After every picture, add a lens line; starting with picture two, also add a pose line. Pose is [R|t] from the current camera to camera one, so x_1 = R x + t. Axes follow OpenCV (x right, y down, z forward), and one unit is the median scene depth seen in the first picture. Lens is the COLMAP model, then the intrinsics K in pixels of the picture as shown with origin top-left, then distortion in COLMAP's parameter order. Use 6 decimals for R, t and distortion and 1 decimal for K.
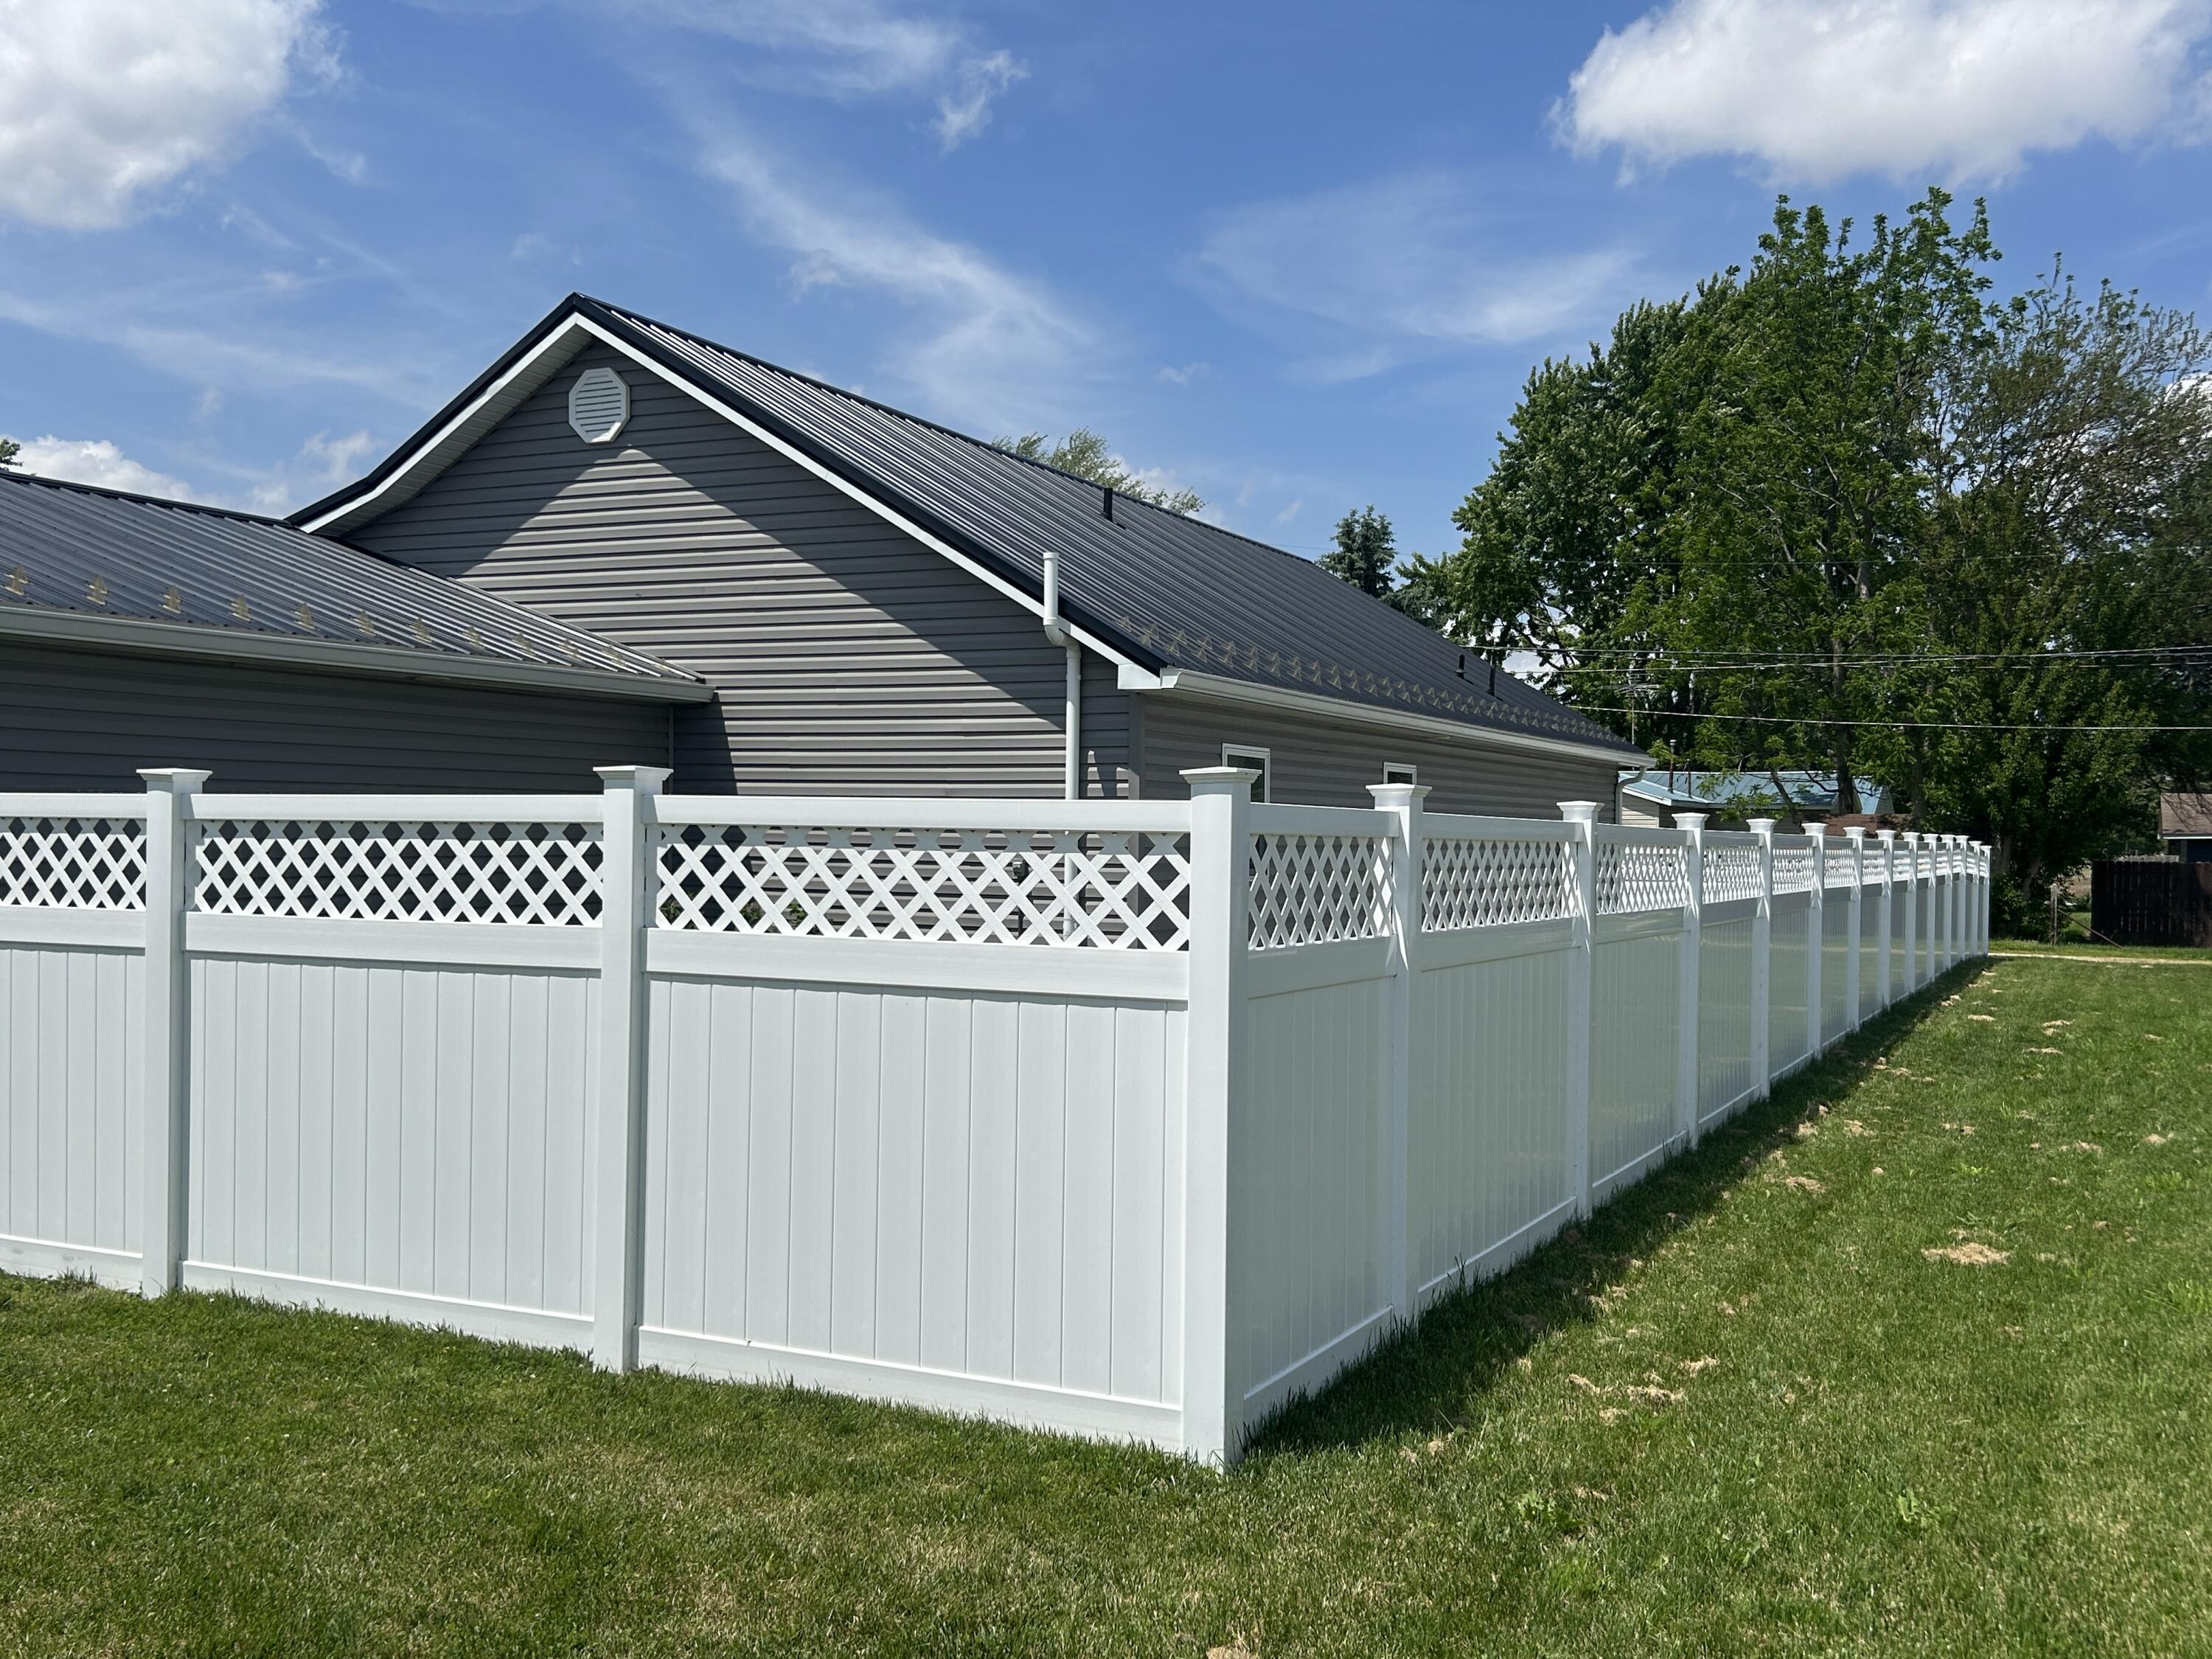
lens RADIAL K [[1982.5, 0, 1128.4], [0, 1982.5, 865.7], [0, 0, 1]] dist [0.073400, -0.080335]
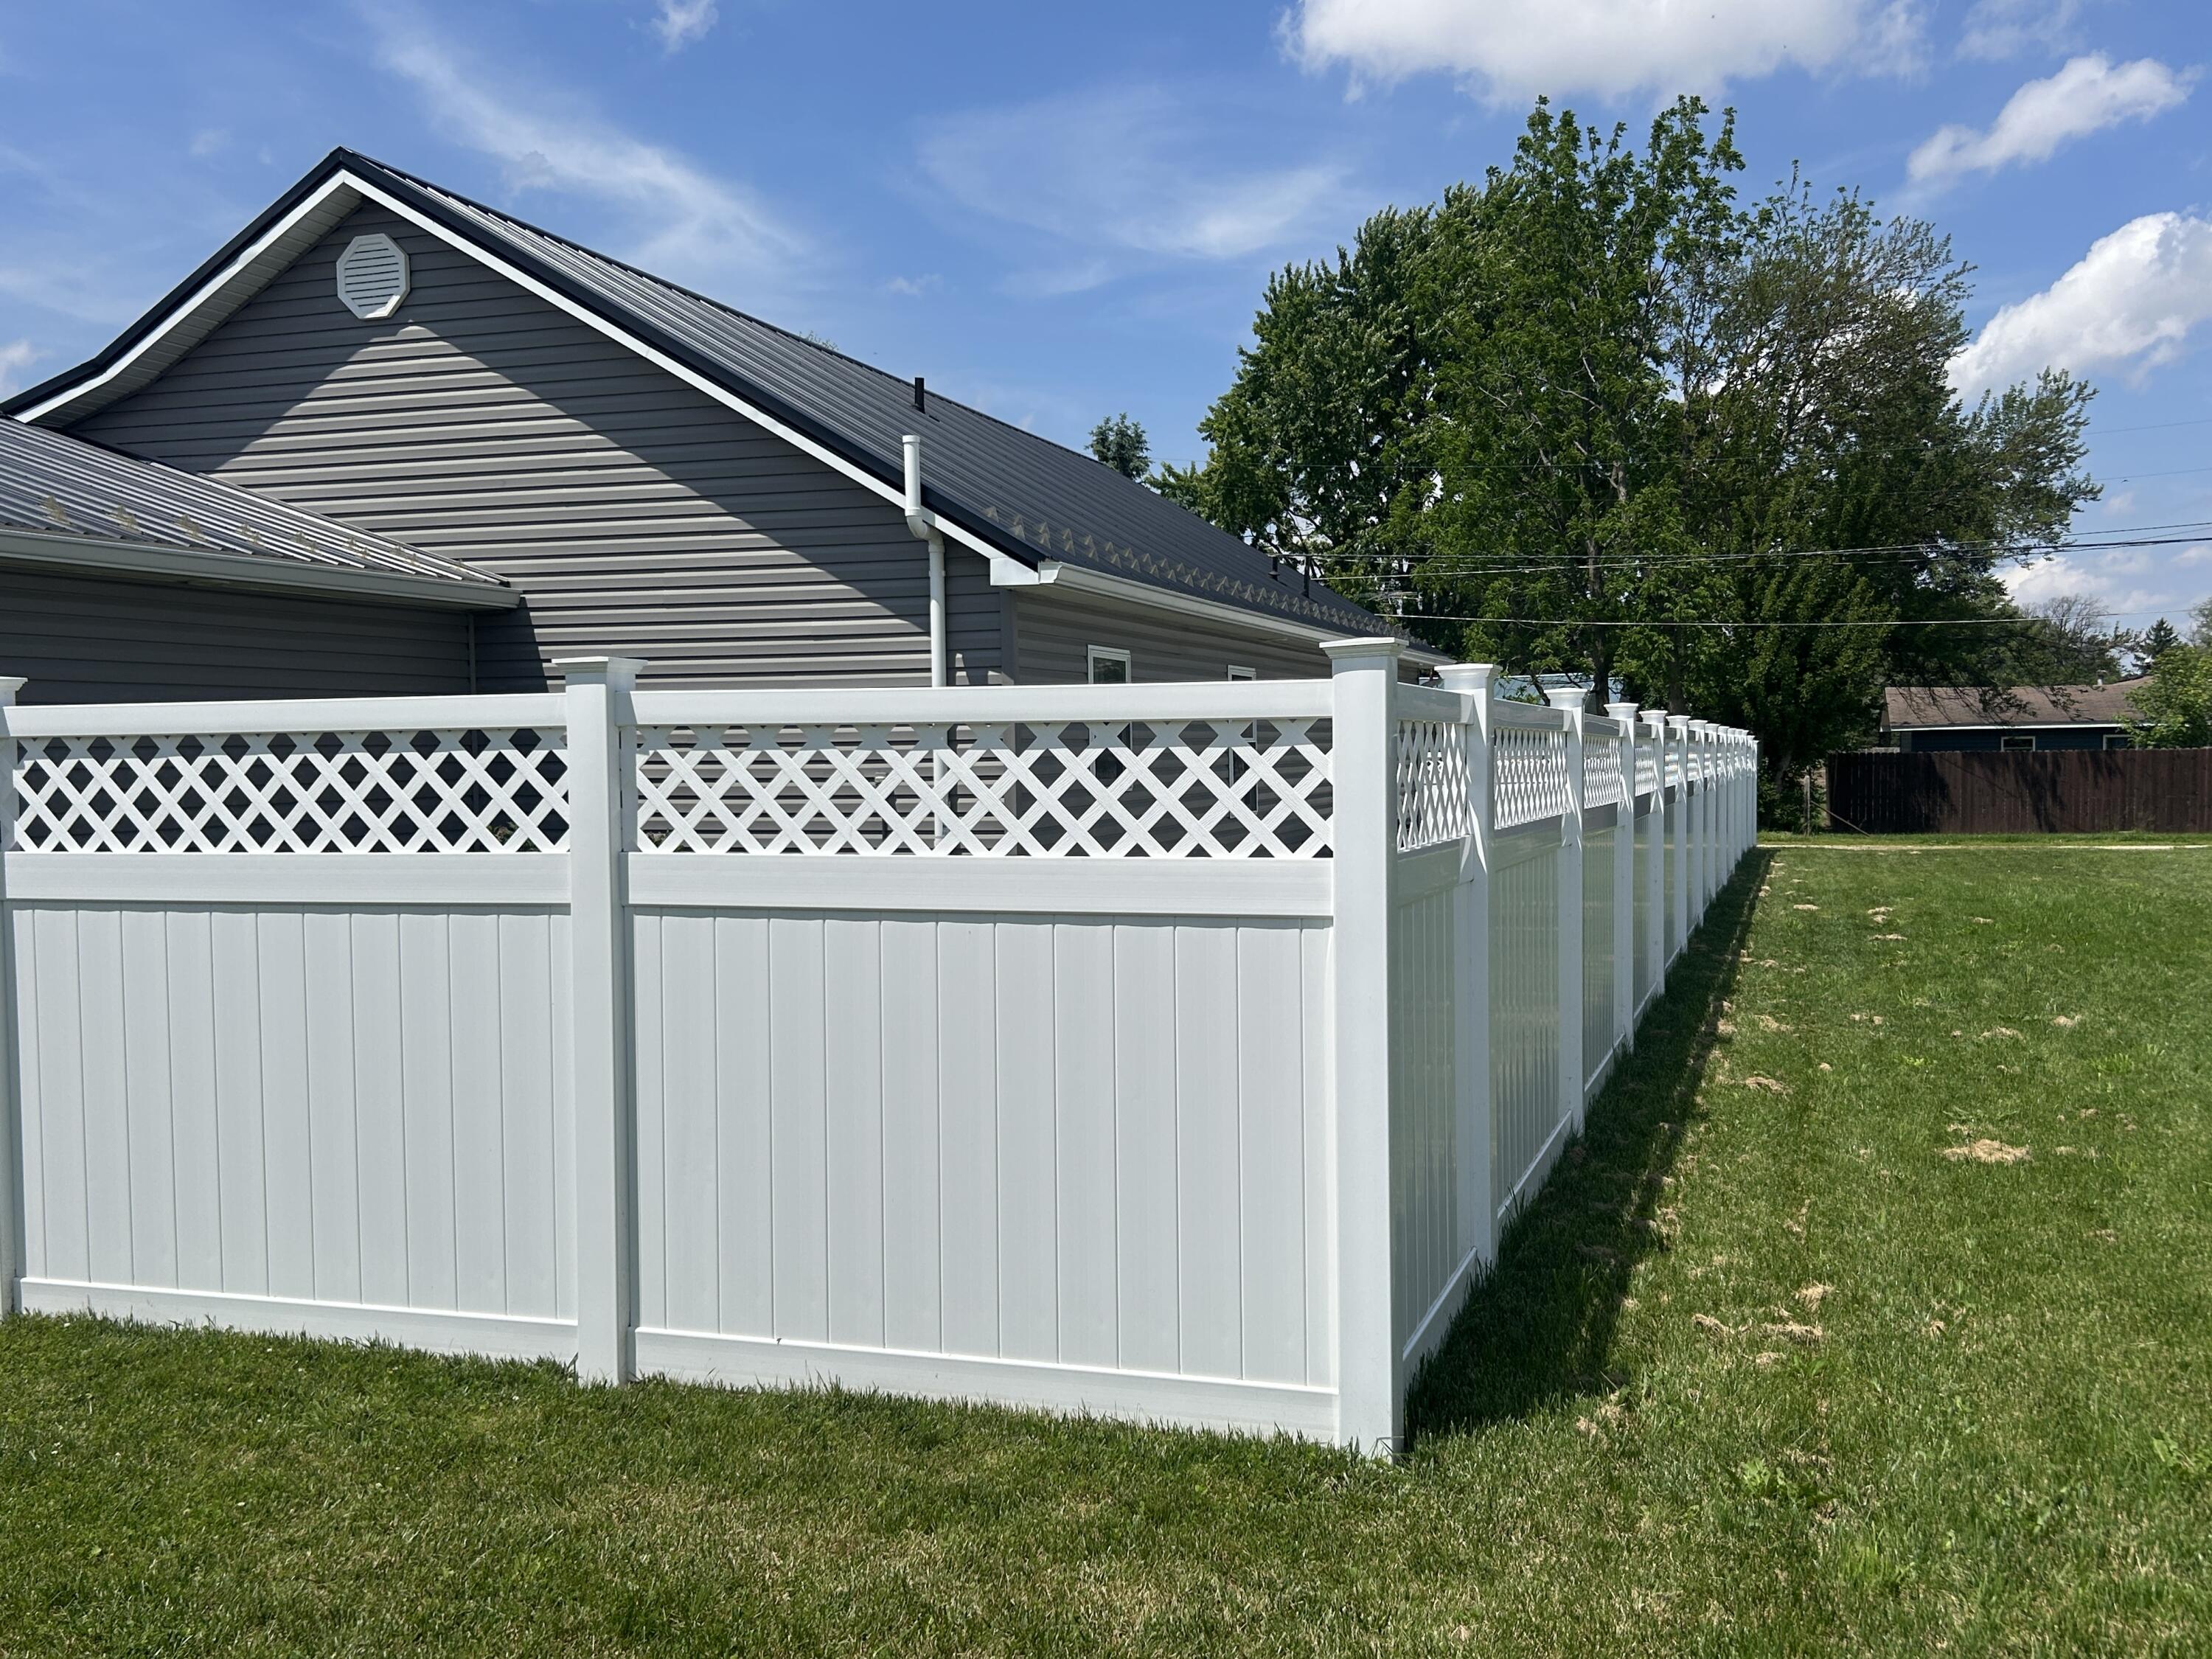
lens RADIAL K [[1982.5, 0, 1136.3], [0, 1982.5, 846.8], [0, 0, 1]] dist [0.073400, -0.080335]
pose [[0.990069, -0.031692, 0.136966, -0.103476], [0.027286, 0.999052, 0.033930, 0.004718], [-0.137912, -0.029856, 0.989994, 0.105955]]
